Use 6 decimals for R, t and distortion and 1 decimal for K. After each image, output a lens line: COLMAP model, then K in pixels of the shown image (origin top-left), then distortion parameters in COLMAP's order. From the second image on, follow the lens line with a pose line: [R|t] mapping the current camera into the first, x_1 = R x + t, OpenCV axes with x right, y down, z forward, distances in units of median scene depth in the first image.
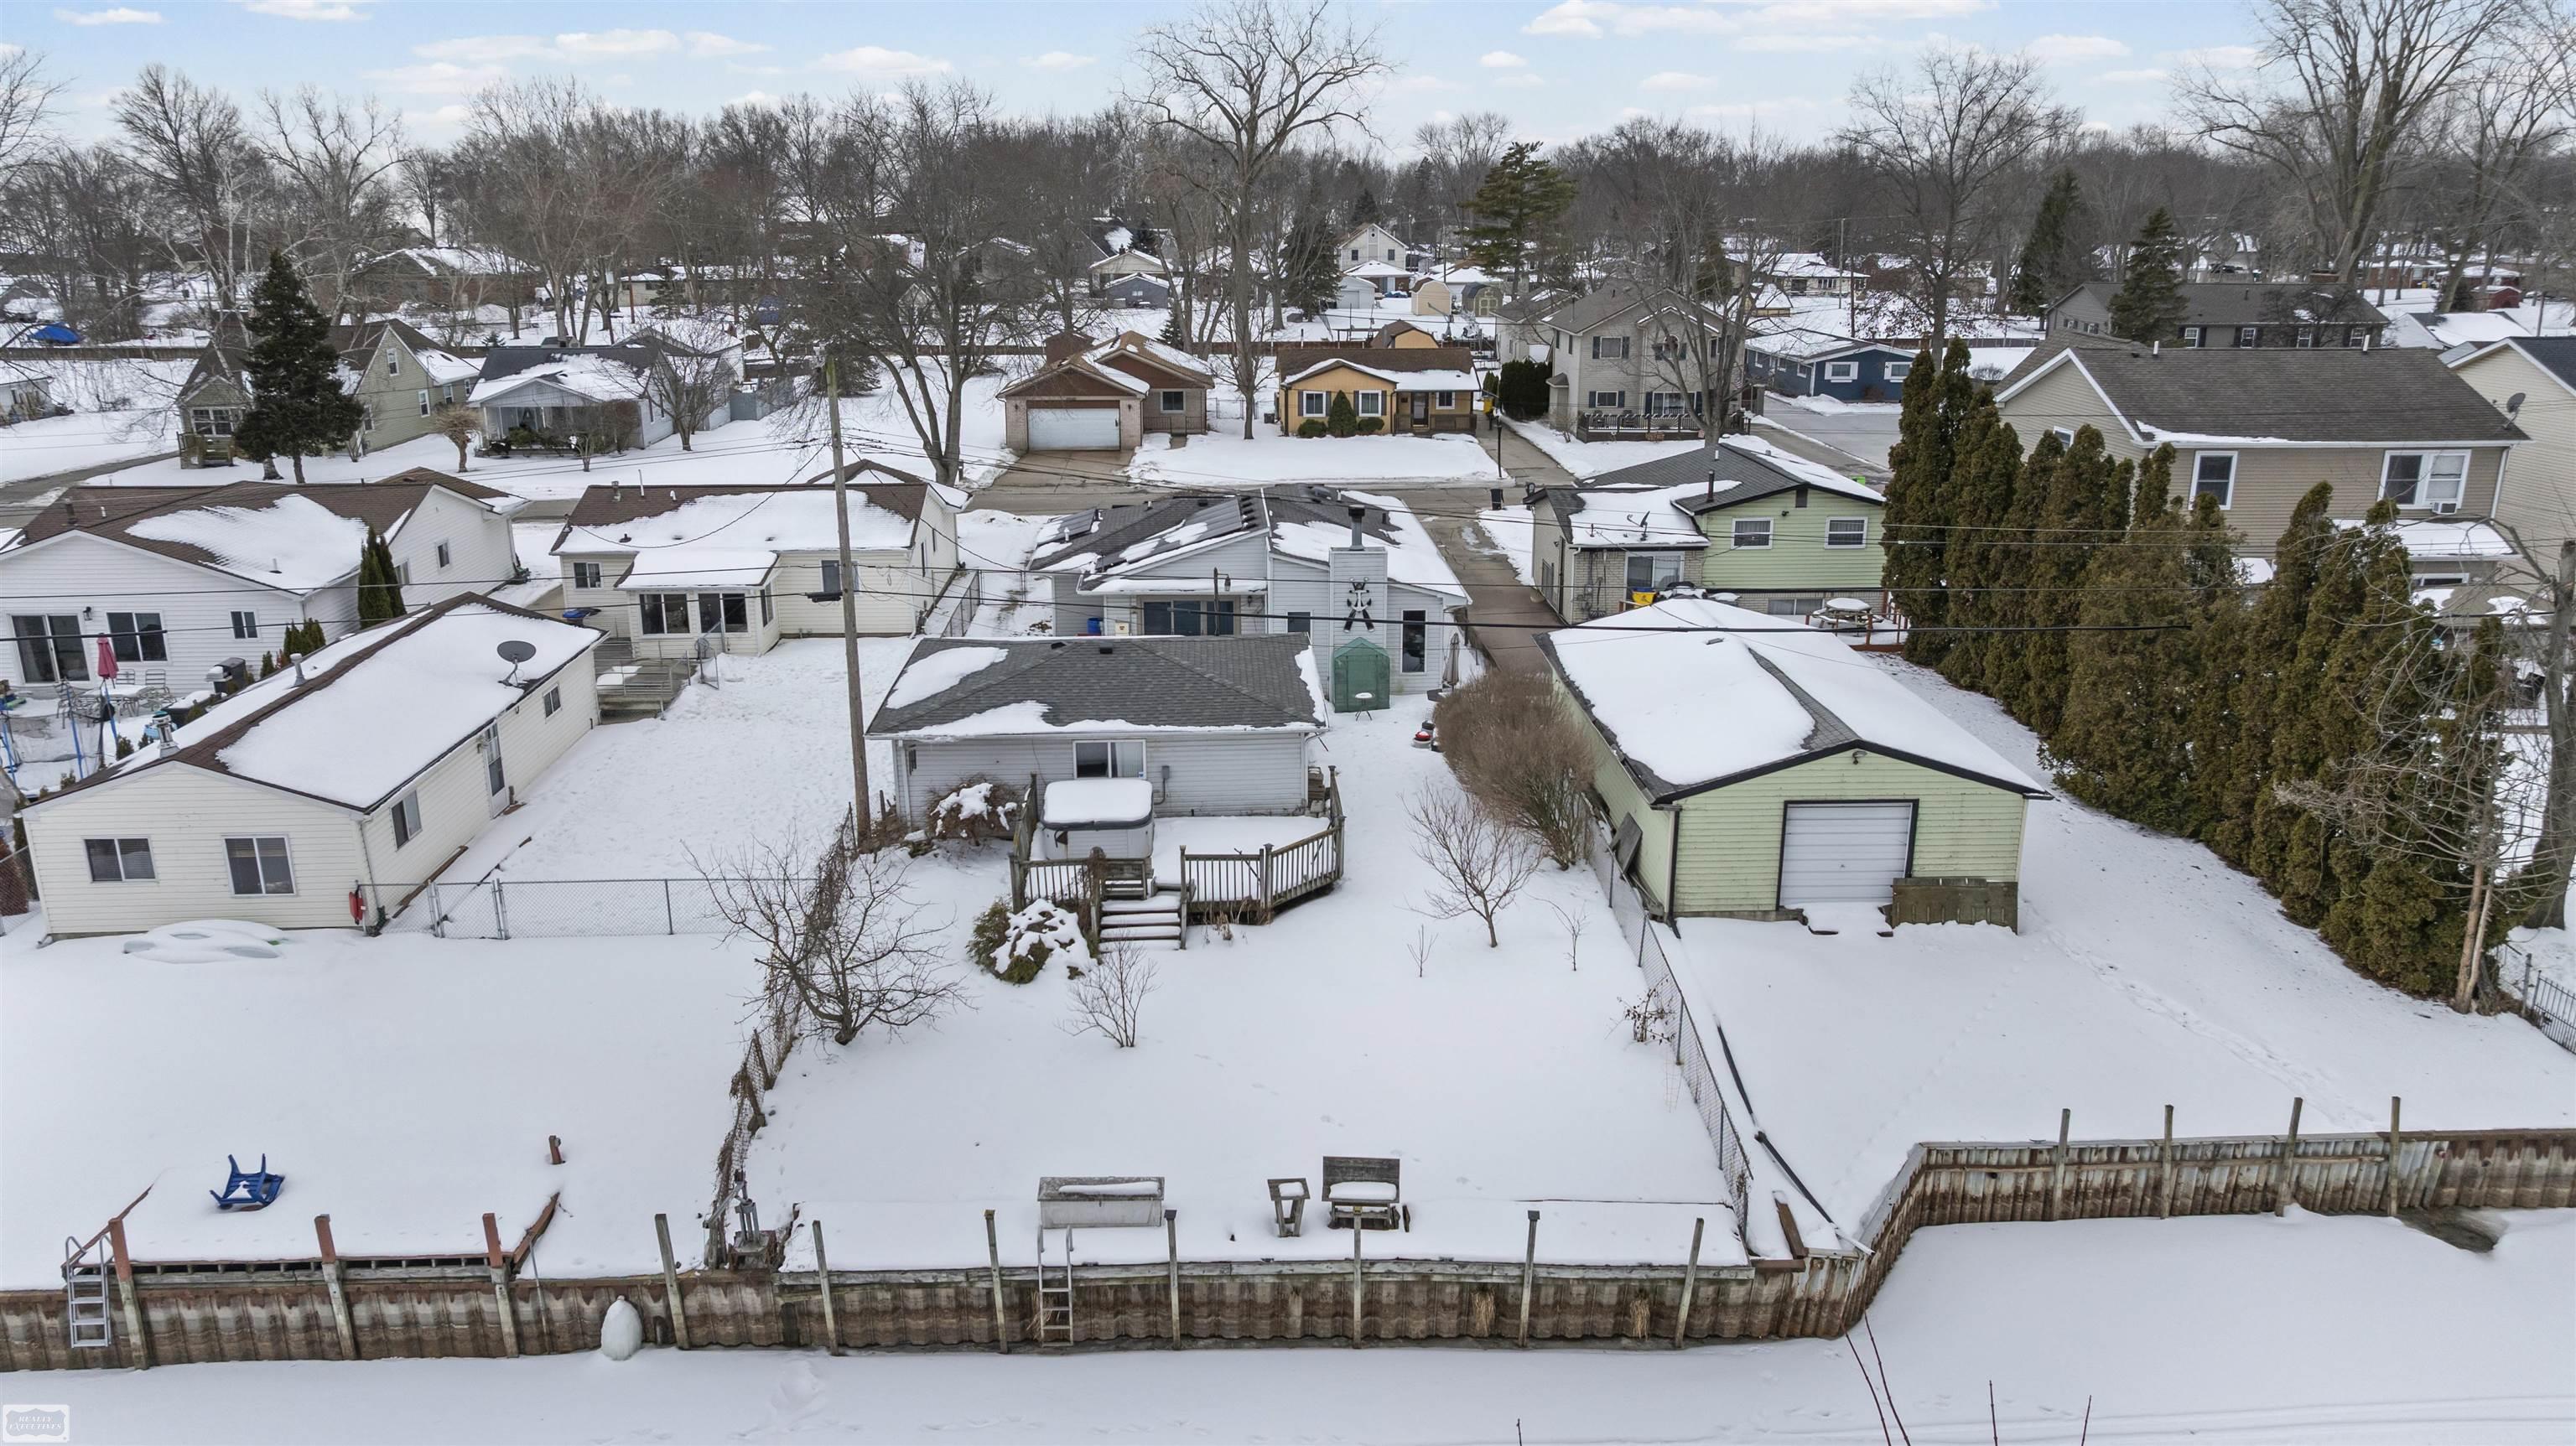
lens RADIAL K [[1833.9, 0, 1292.3], [0, 1833.9, 713.0], [0, 0, 1]] dist [-0.020837, 0.008297]
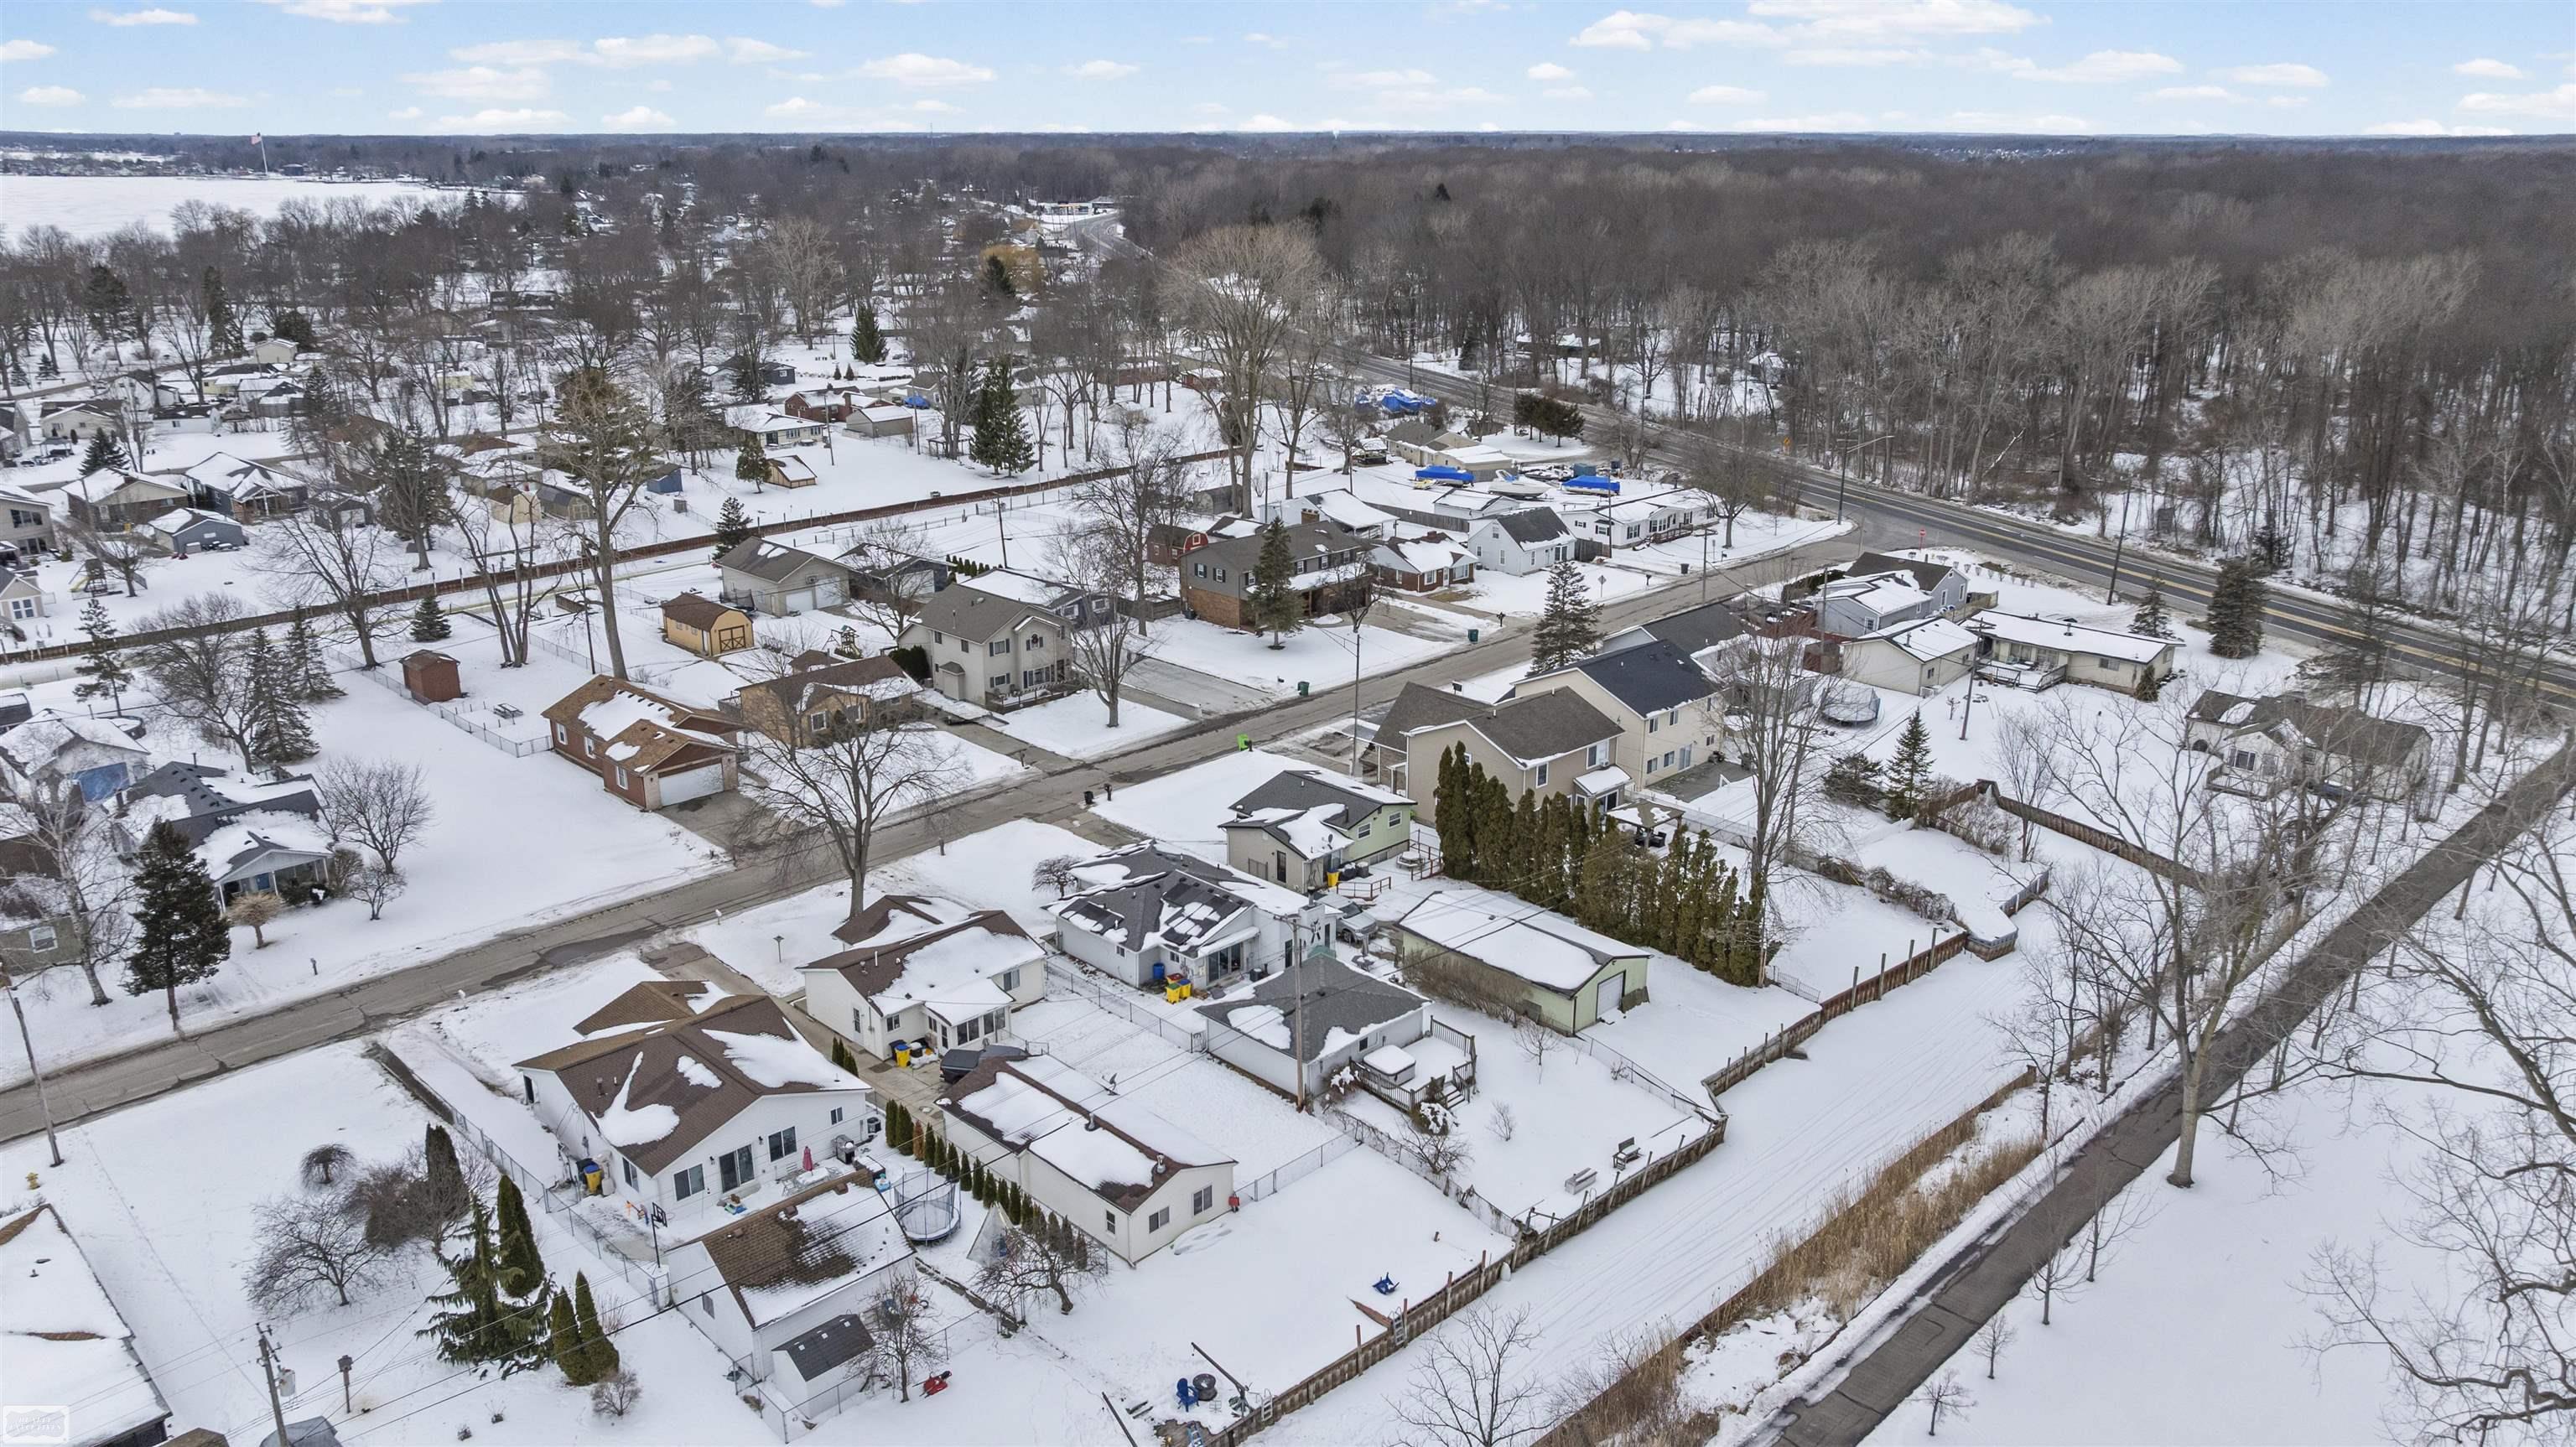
lens RADIAL K [[1834.0, 0, 1287.8], [0, 1834.0, 739.8], [0, 0, 1]] dist [-0.020837, 0.008297]
pose [[0.743716, -0.213004, 0.633653, -0.639608], [0.183581, 0.976512, 0.112789, -0.258066], [-0.642795, 0.032444, 0.765351, -0.317159]]
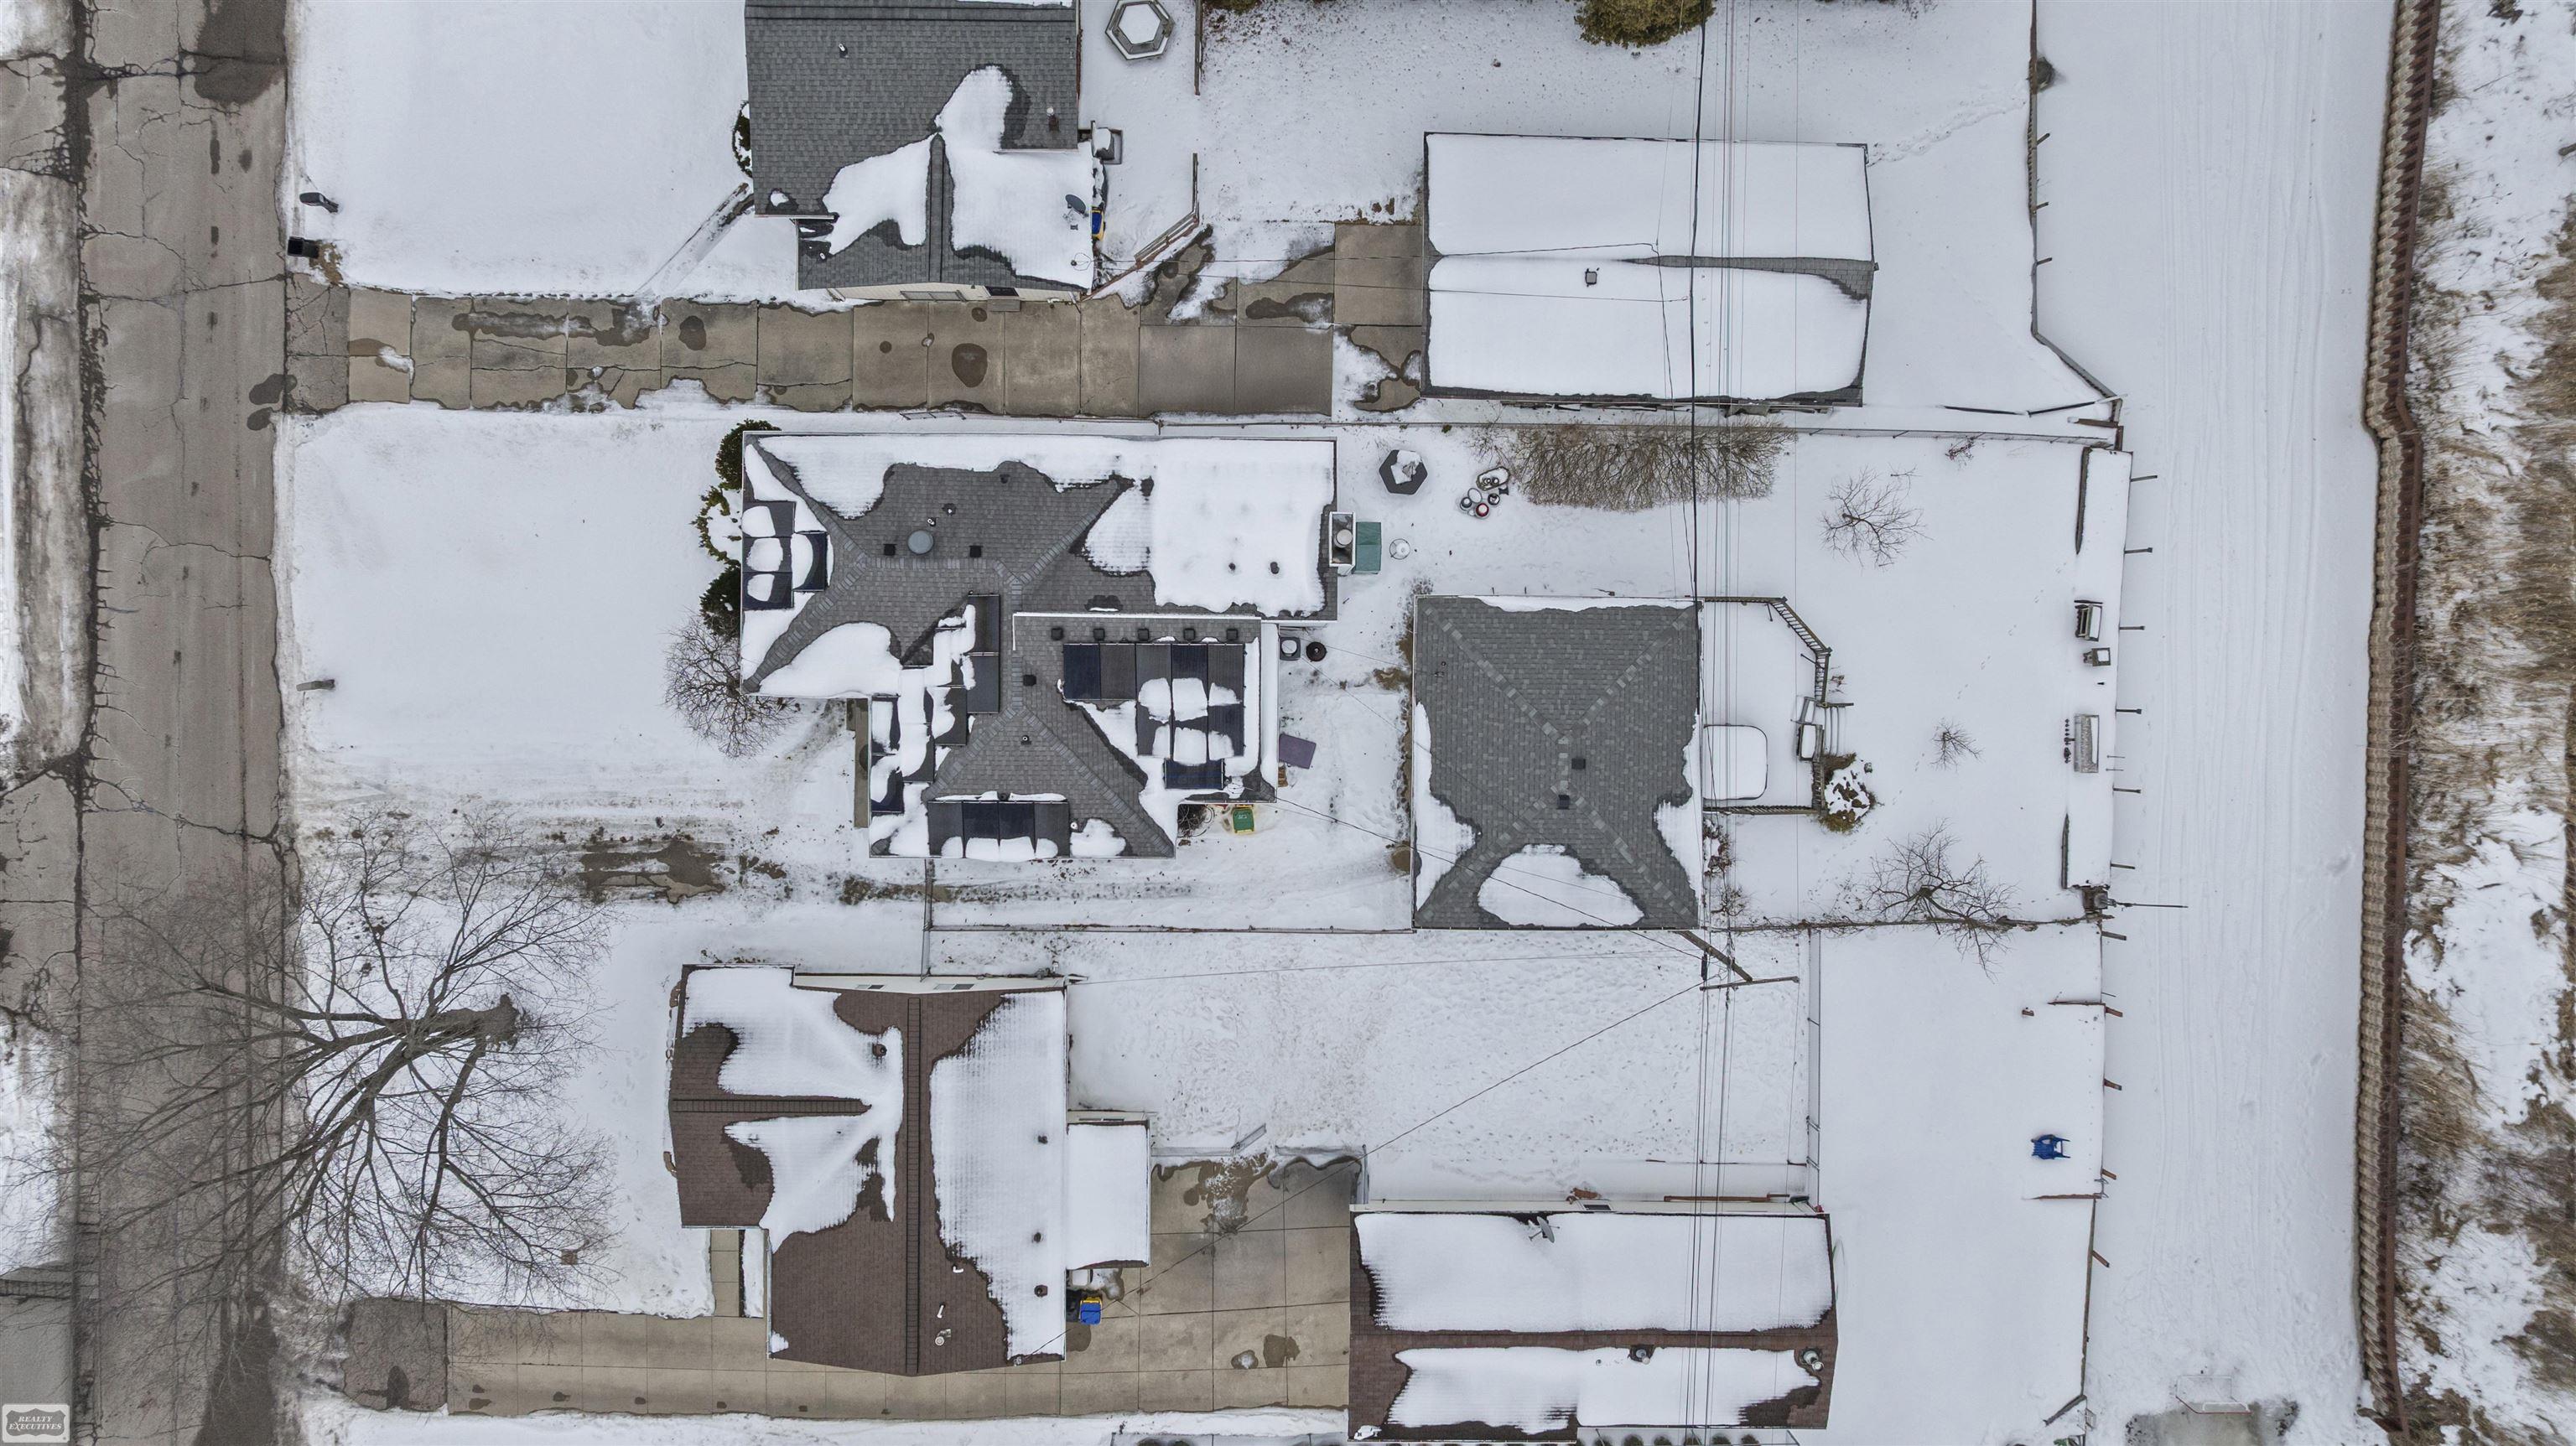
lens RADIAL K [[1833.9, 0, 1288.5], [0, 1833.9, 737.8], [0, 0, 1]] dist [-0.020837, 0.008297]
pose [[0.059220, -0.997939, -0.024729, -0.026701], [0.259925, -0.008502, 0.965591, -0.546587], [-0.963811, -0.063610, 0.258886, 0.360785]]
